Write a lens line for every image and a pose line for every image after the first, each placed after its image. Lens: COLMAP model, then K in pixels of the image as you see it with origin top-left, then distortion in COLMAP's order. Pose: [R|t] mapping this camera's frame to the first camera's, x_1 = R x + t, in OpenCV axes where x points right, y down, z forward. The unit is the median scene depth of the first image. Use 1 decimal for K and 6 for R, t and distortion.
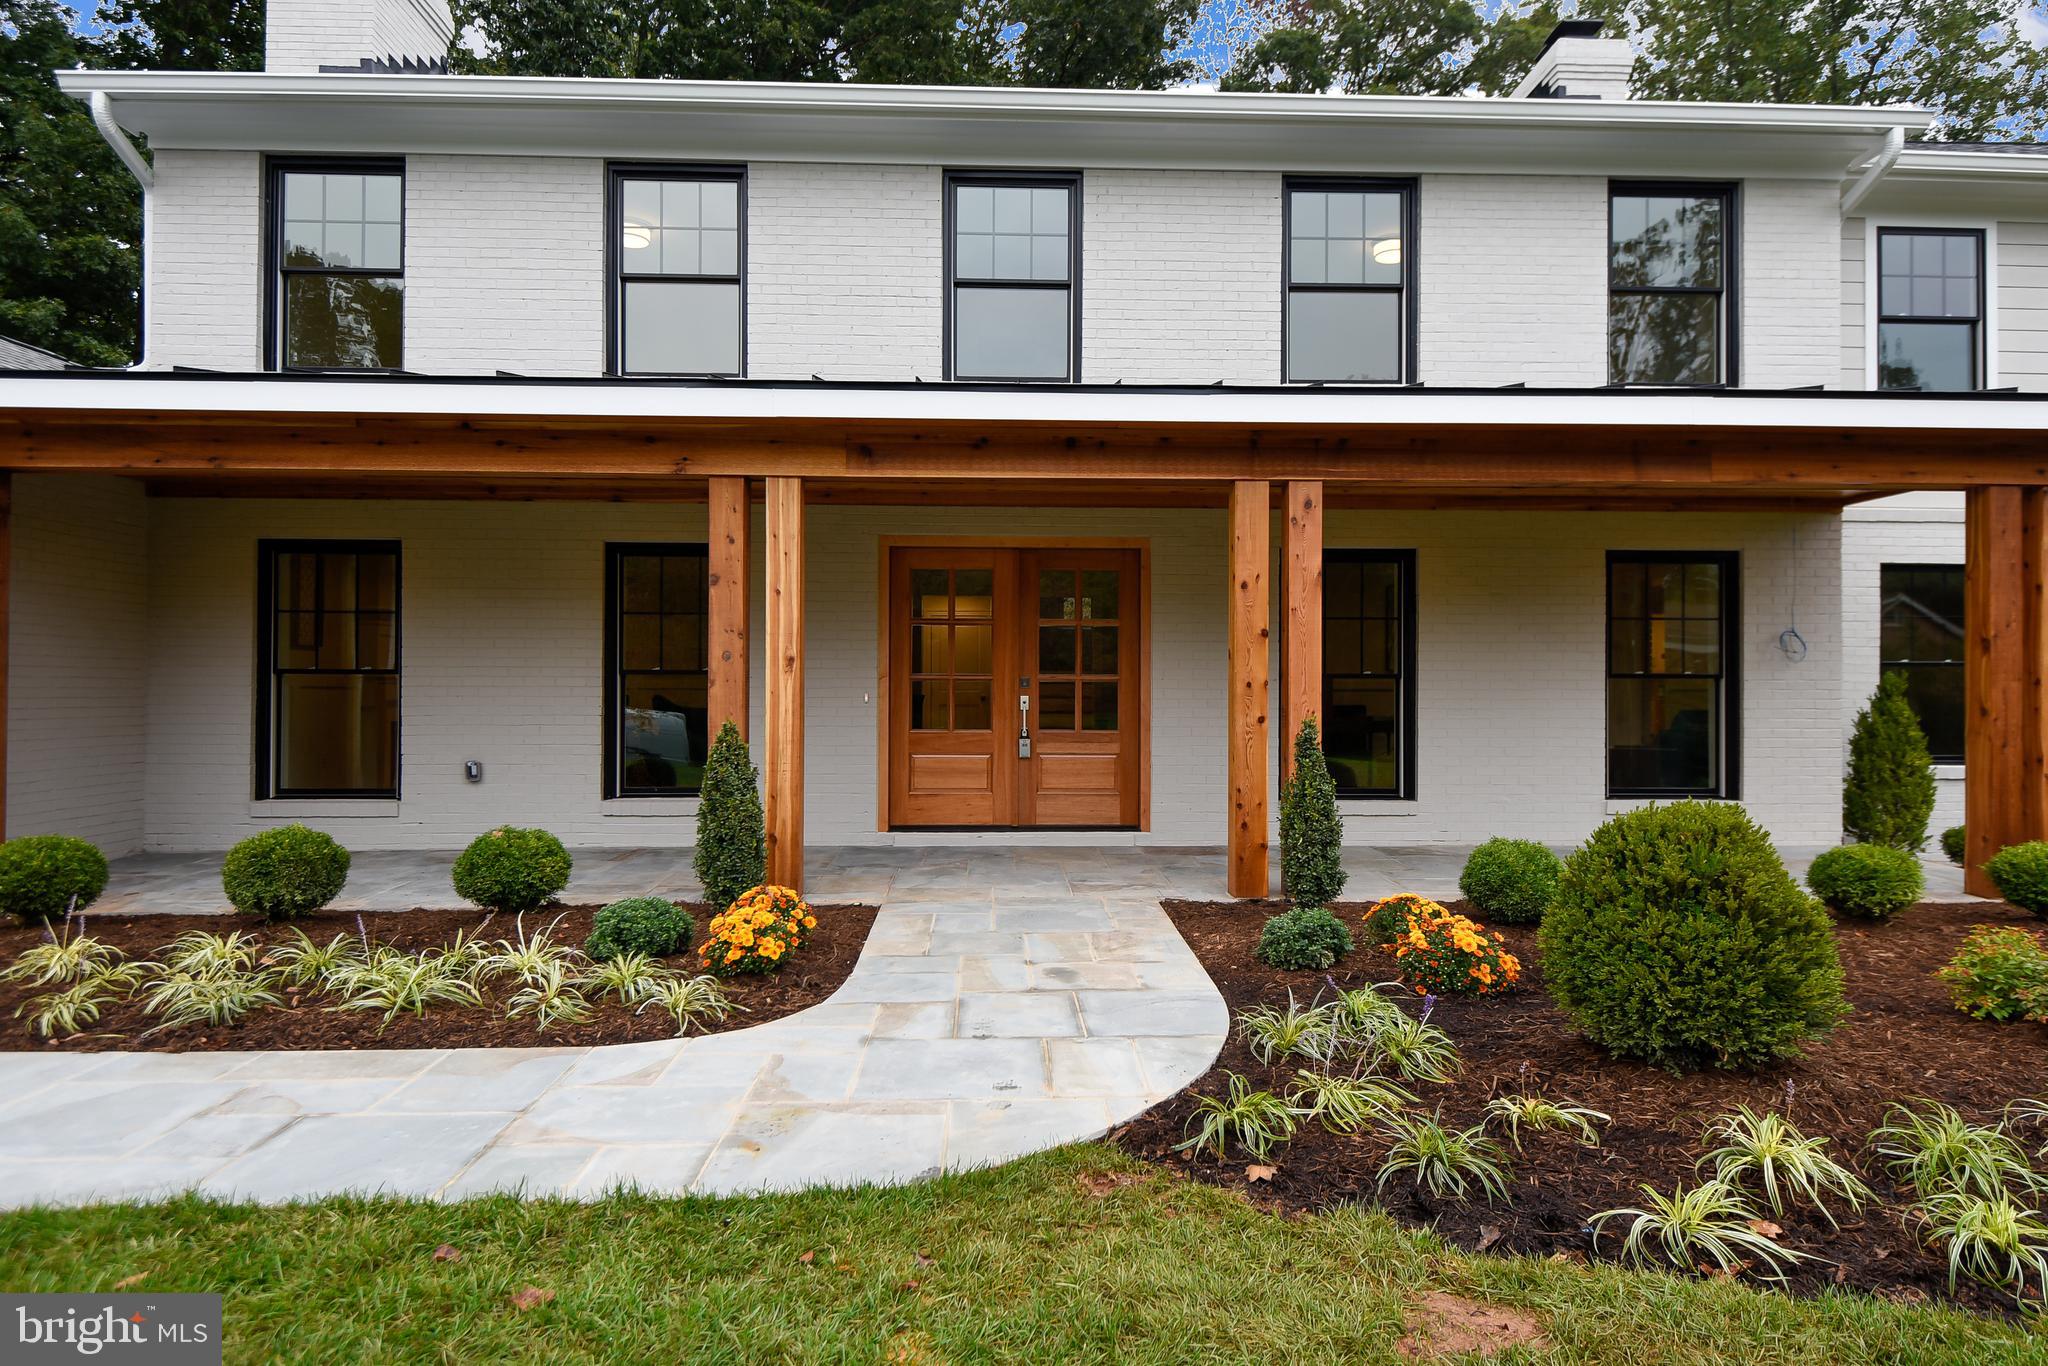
lens RADIAL K [[1213.1, 0, 1023.1], [0, 1213.1, 684.9], [0, 0, 1]] dist [0.030879, -0.026114]
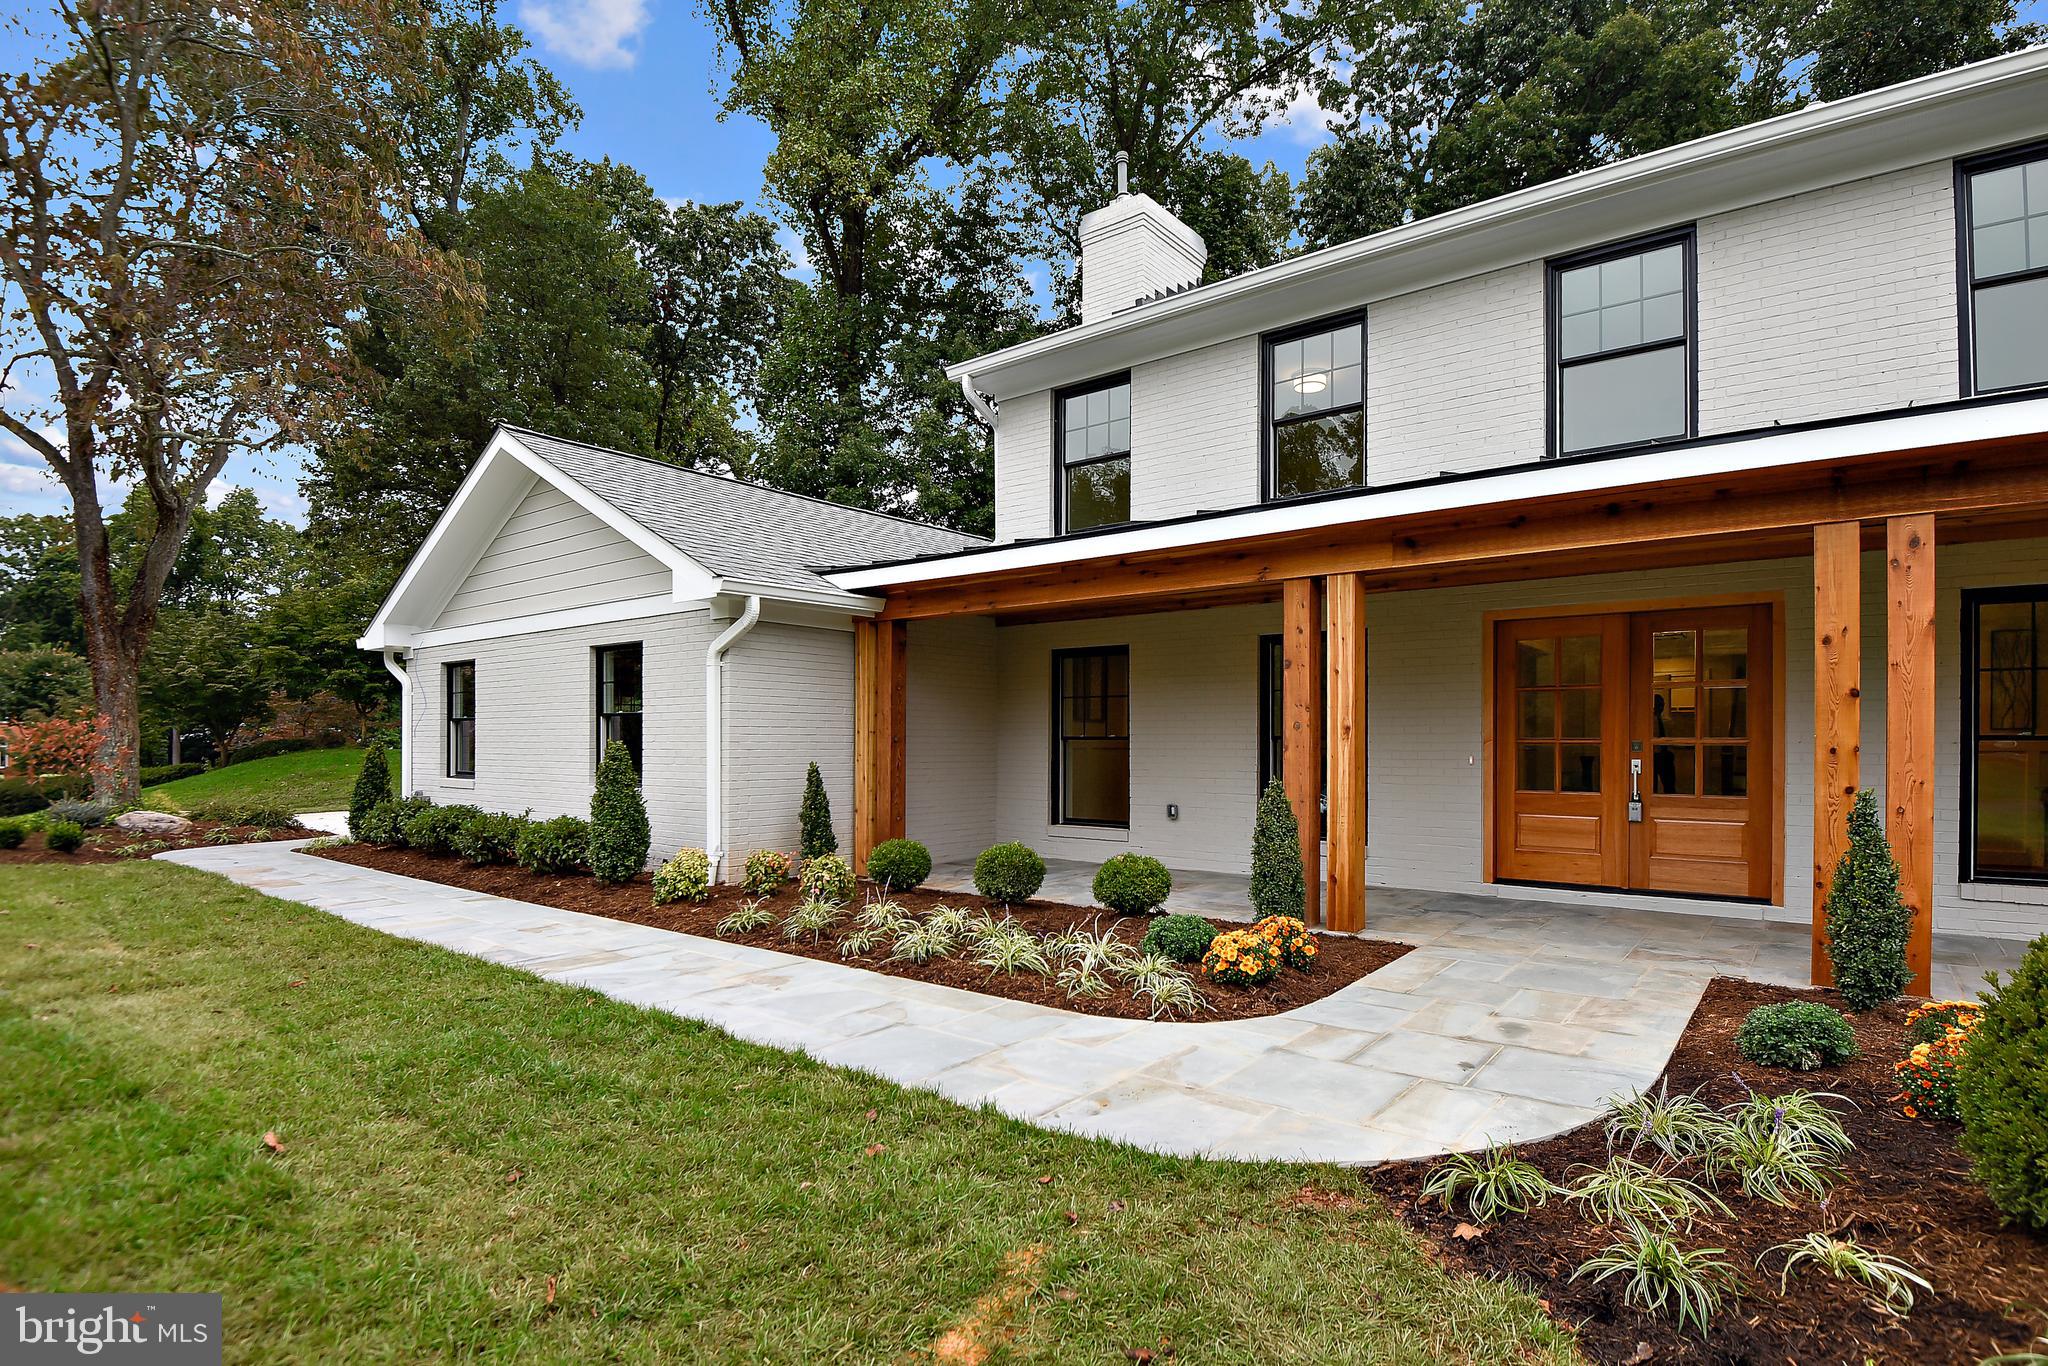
lens RADIAL K [[1050.7, 0, 1080.5], [0, 1050.7, 742.6], [0, 0, 1]] dist [0.002242, -0.035163]
pose [[0.762014, -0.001038, -0.647559, 0.227763], [0.003457, 0.999991, 0.002465, -0.008924], [0.647551, -0.004117, 0.762011, 0.046959]]
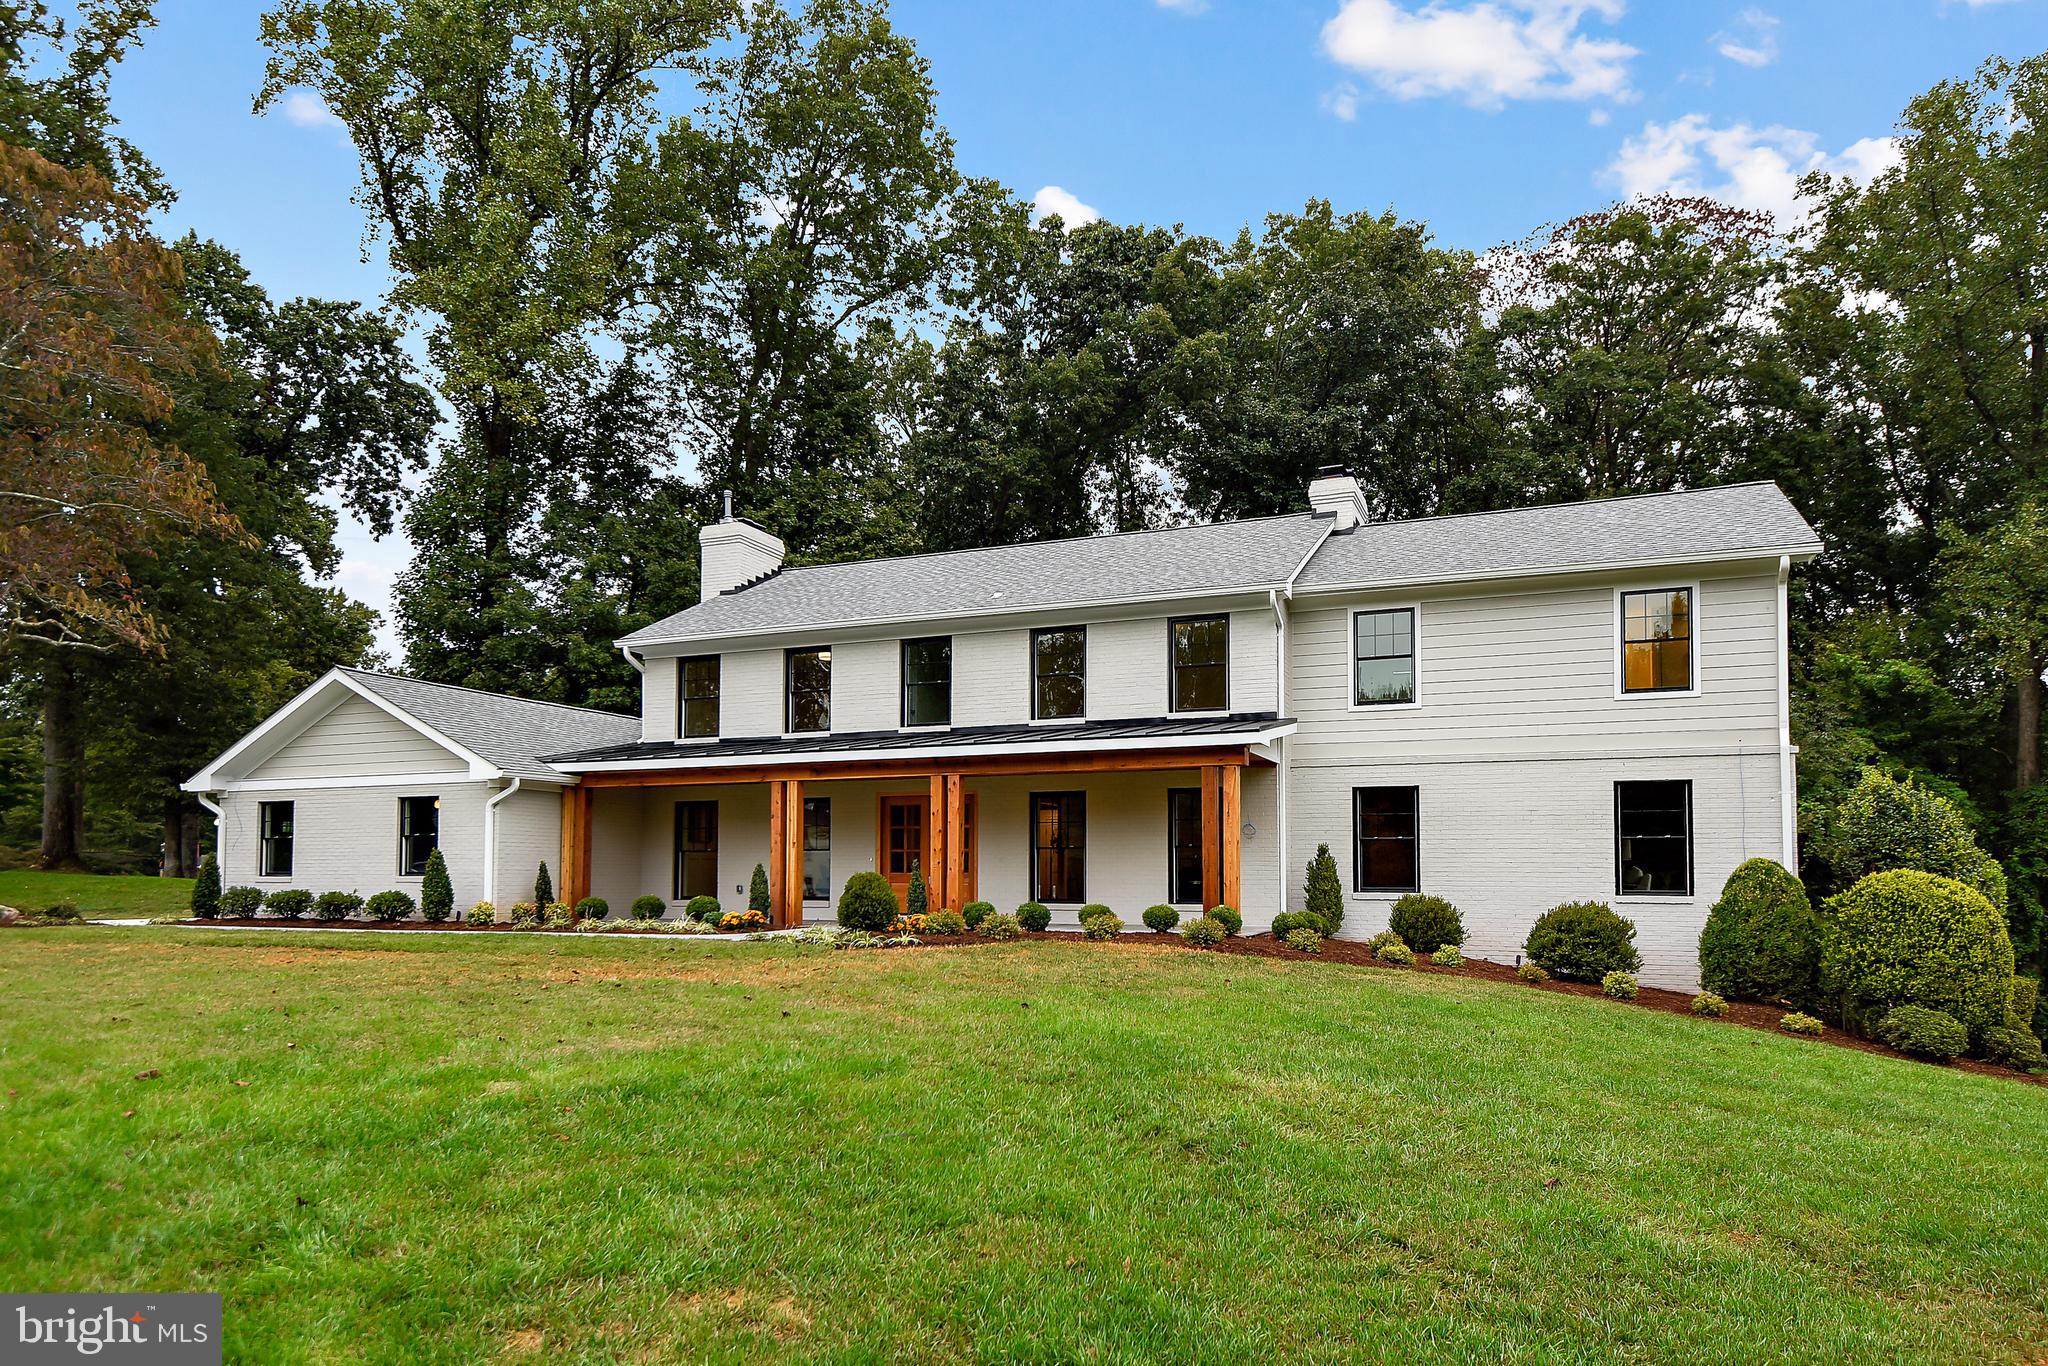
lens RADIAL K [[1229.9, 0, 1077.8], [0, 1229.9, 808.6], [0, 0, 1]] dist [0.029598, -0.020870]
pose [[0.906198, -0.025008, -0.422114, 1.432747], [0.003329, 0.998641, -0.052018, 0.044495], [0.422841, 0.045733, 0.905049, -1.195212]]
